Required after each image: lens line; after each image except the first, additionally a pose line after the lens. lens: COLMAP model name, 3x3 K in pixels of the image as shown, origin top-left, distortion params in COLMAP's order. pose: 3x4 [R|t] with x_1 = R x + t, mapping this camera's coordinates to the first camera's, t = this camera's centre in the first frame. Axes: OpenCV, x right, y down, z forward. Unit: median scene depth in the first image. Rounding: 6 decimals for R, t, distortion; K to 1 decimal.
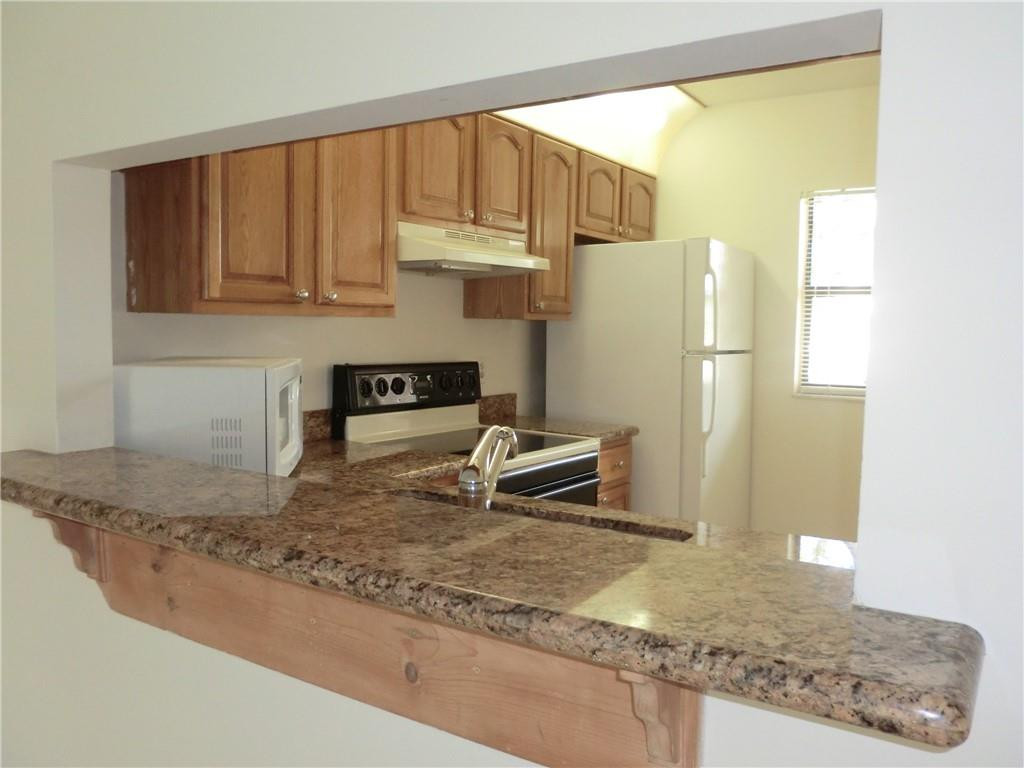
lens RADIAL K [[836.2, 0, 511.6], [0, 836.2, 381.5], [0, 0, 1]] dist [-0.071062, 0.061818]
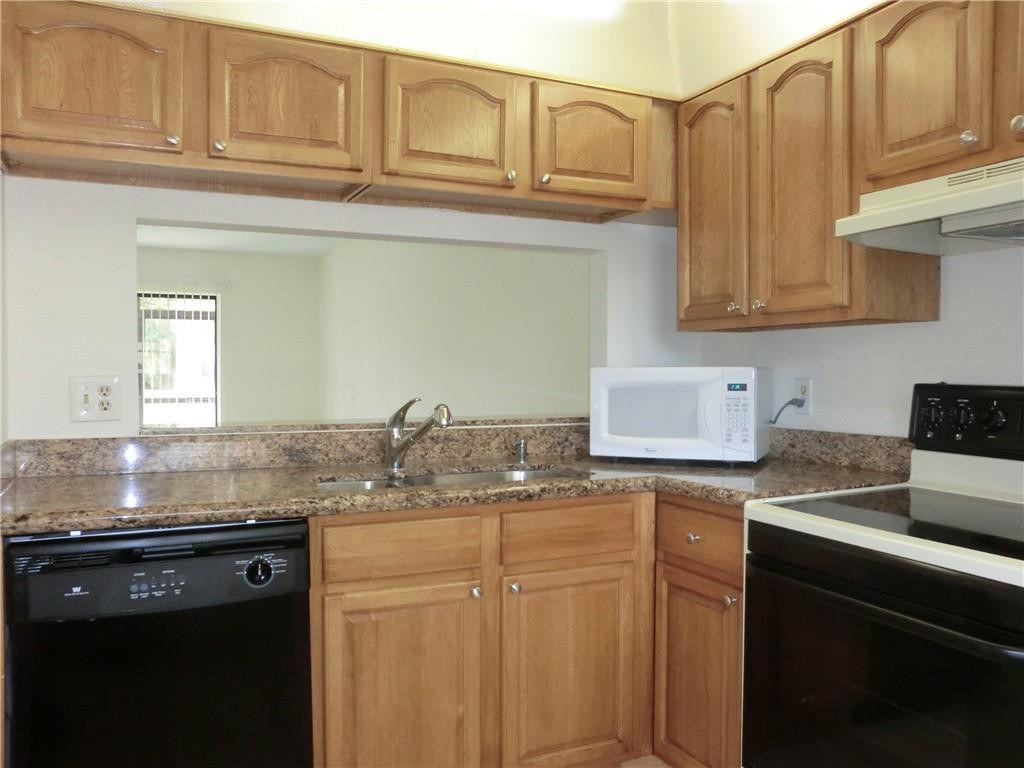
lens RADIAL K [[836.2, 0, 512.7], [0, 836.2, 387.3], [0, 0, 1]] dist [-0.071062, 0.061818]
pose [[-0.524905, 0.000170, -0.851161, 0.538970], [-0.065909, 0.996989, 0.040845, -0.018509], [0.848605, 0.077539, -0.523313, 0.887799]]
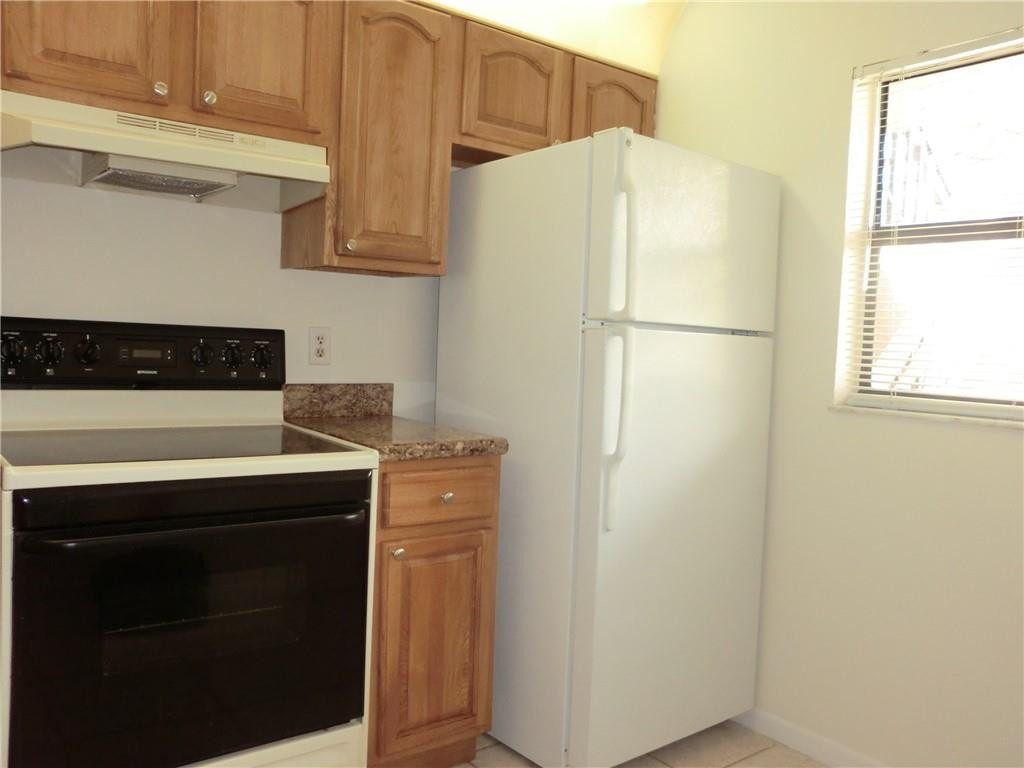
lens RADIAL K [[836.2, 0, 512.9], [0, 836.2, 381.6], [0, 0, 1]] dist [-0.071062, 0.061818]
pose [[0.947135, 0.038513, -0.318516, 0.357843], [-0.045604, 0.998849, -0.014833, 0.020245], [0.317579, 0.028575, 0.947801, 0.412634]]
